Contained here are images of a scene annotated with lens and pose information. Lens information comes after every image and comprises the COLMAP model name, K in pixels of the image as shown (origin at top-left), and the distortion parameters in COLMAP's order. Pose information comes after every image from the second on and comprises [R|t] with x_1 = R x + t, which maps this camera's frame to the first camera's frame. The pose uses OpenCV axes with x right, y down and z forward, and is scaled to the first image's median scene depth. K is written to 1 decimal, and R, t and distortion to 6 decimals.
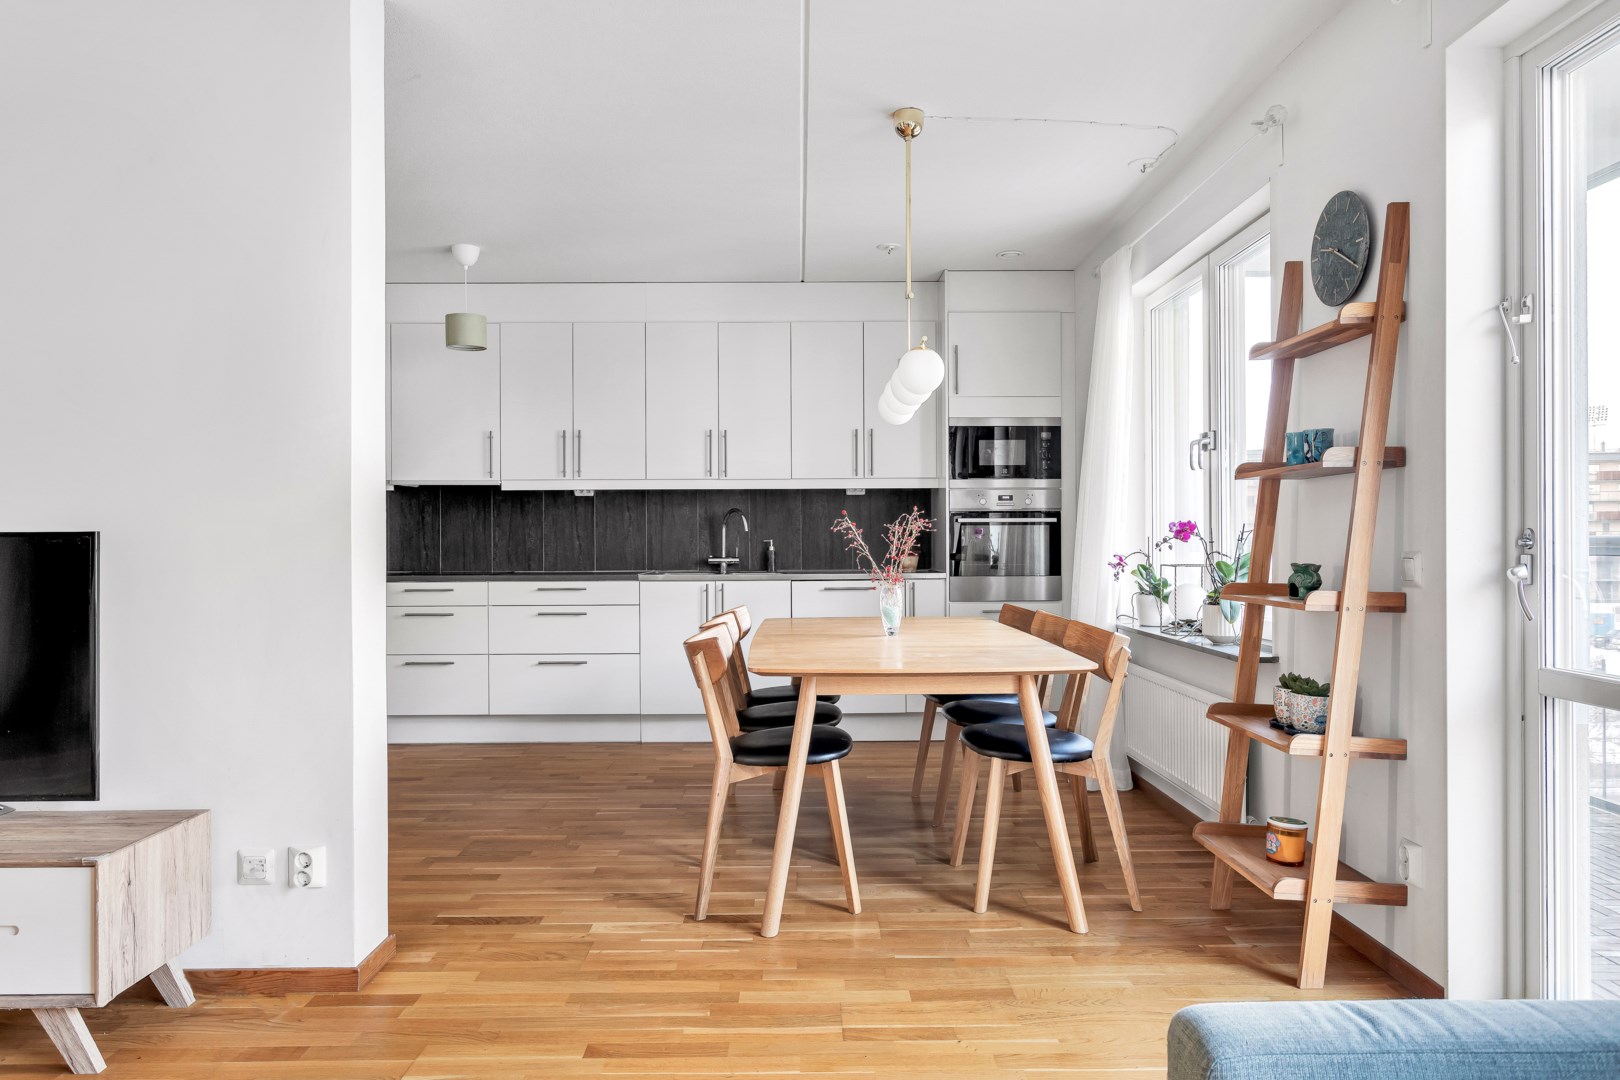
lens RADIAL K [[1053.0, 0, 815.2], [0, 1053.0, 538.2], [0, 0, 1]] dist [-0.000717, 0.000431]
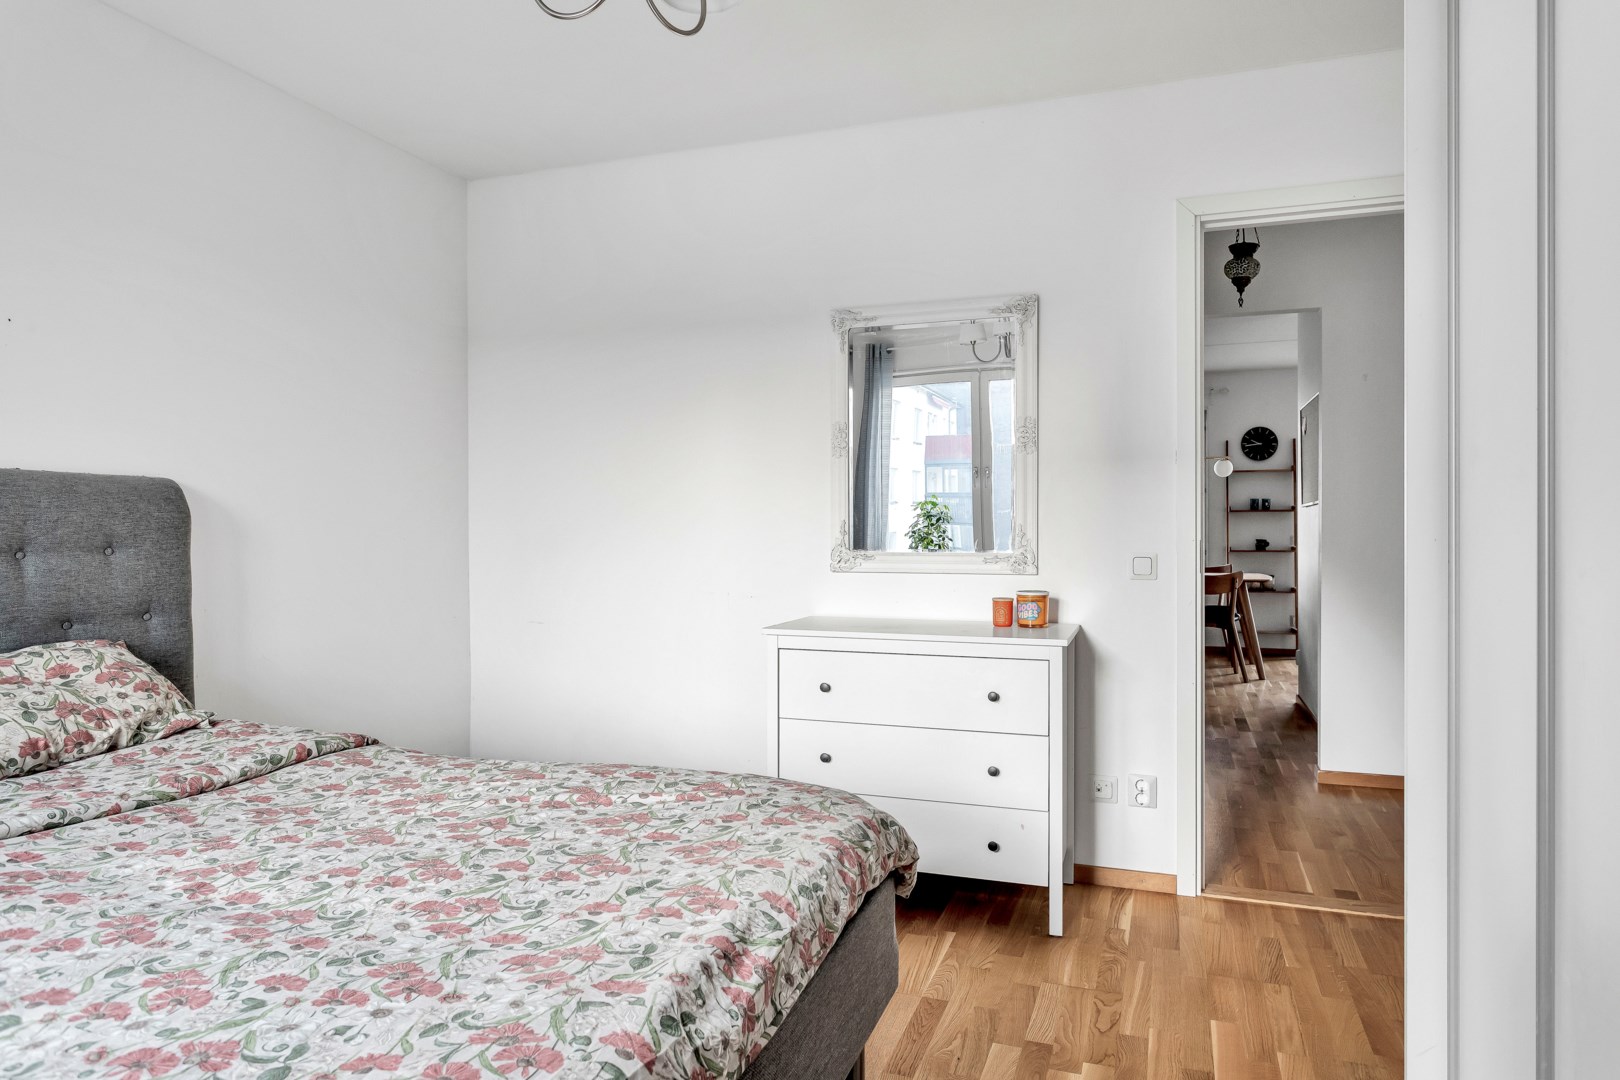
lens RADIAL K [[977.0, 0, 802.7], [0, 977.0, 524.7], [0, 0, 1]] dist [0.000459, 0.000729]
pose [[0.343123, 0.018211, 0.939114, -2.802627], [-0.007969, 0.999832, -0.016477, 0.038651], [-0.939257, -0.001830, 0.343211, 1.273726]]
